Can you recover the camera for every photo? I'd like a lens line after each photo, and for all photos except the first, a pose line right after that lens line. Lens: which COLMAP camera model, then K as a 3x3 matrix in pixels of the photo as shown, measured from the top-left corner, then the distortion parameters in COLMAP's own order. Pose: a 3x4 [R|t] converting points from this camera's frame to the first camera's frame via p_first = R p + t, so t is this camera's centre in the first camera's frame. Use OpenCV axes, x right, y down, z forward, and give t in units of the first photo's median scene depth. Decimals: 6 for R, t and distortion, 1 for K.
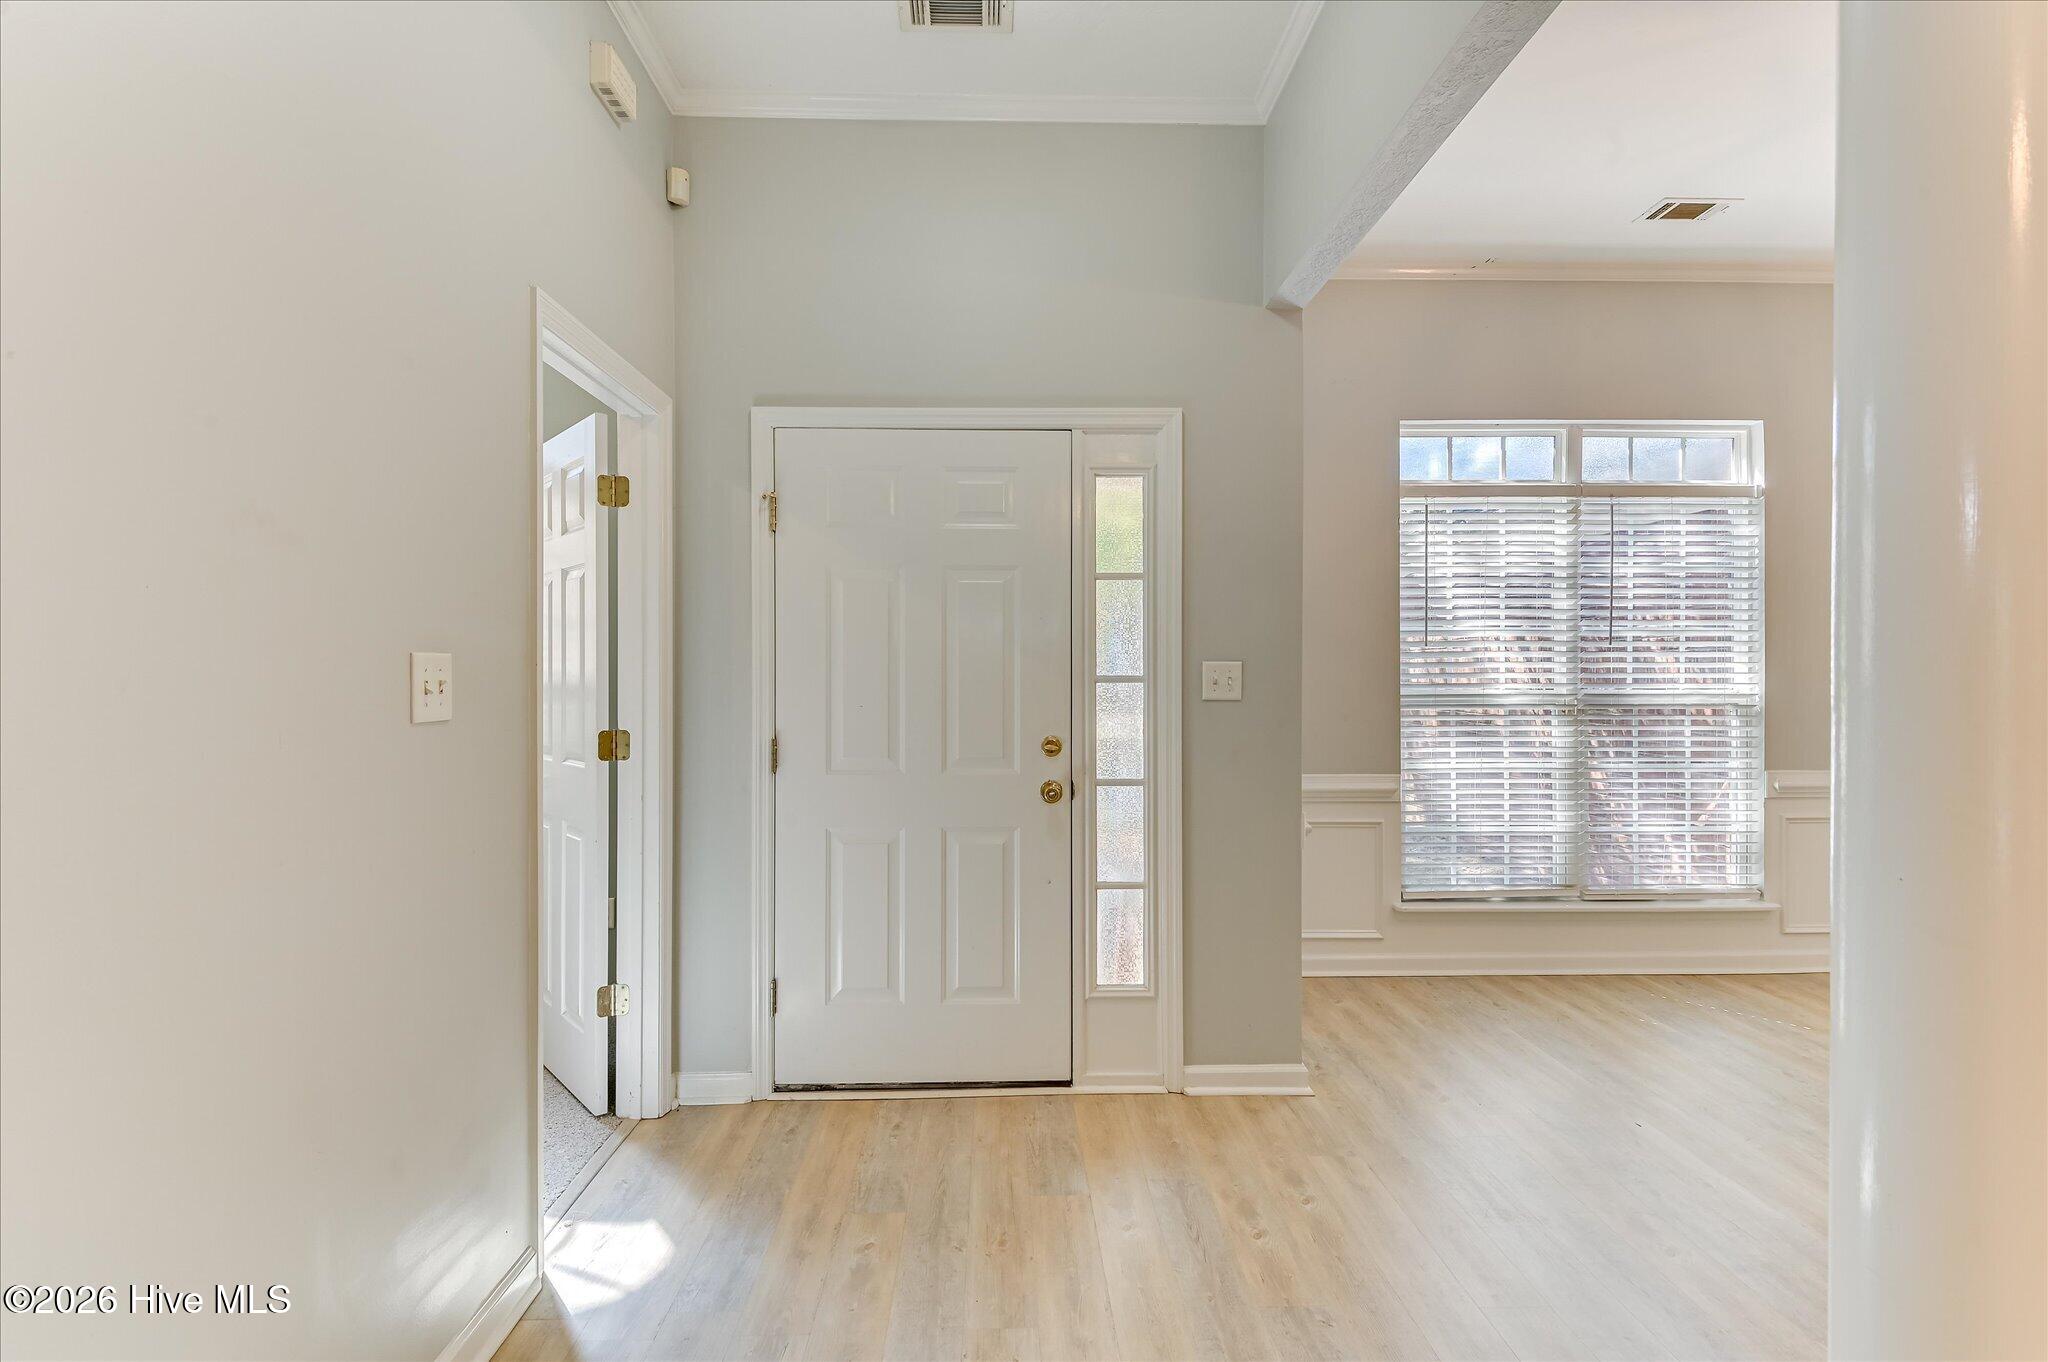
lens RADIAL K [[1000.6, 0, 1027.8], [0, 1000.6, 681.6], [0, 0, 1]] dist [0.018717, -0.031018]
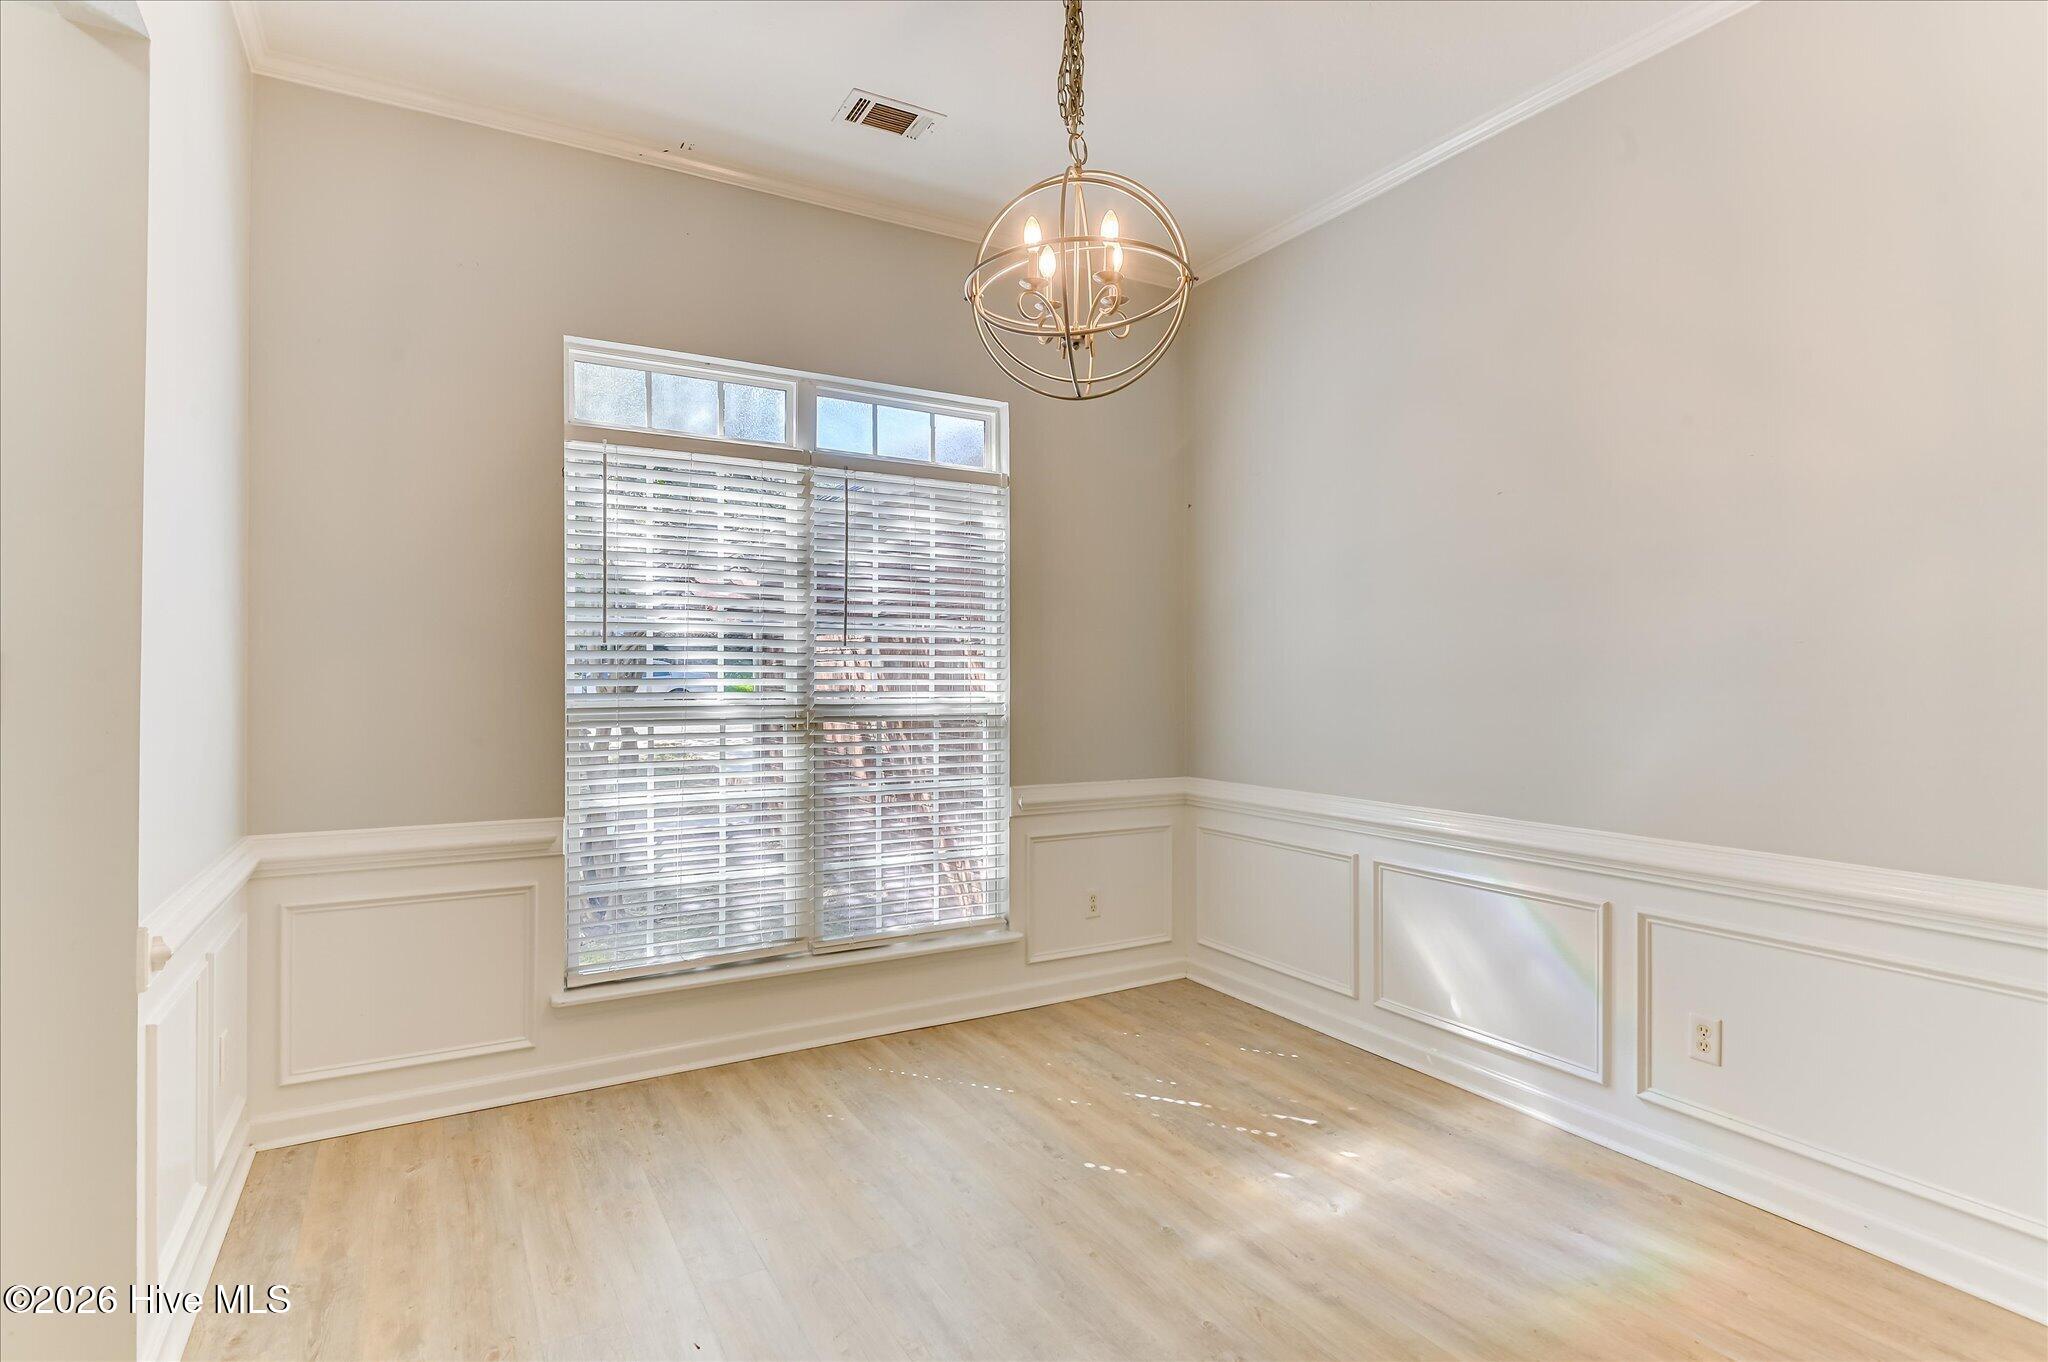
lens RADIAL K [[1000.6, 0, 1027.8], [0, 1000.6, 681.6], [0, 0, 1]] dist [0.018717, -0.031018]
pose [[0.878897, 0.000555, 0.477012, 0.313638], [0.003280, 0.999969, -0.007207, -0.000191], [-0.477001, 0.007899, 0.878867, 0.190612]]
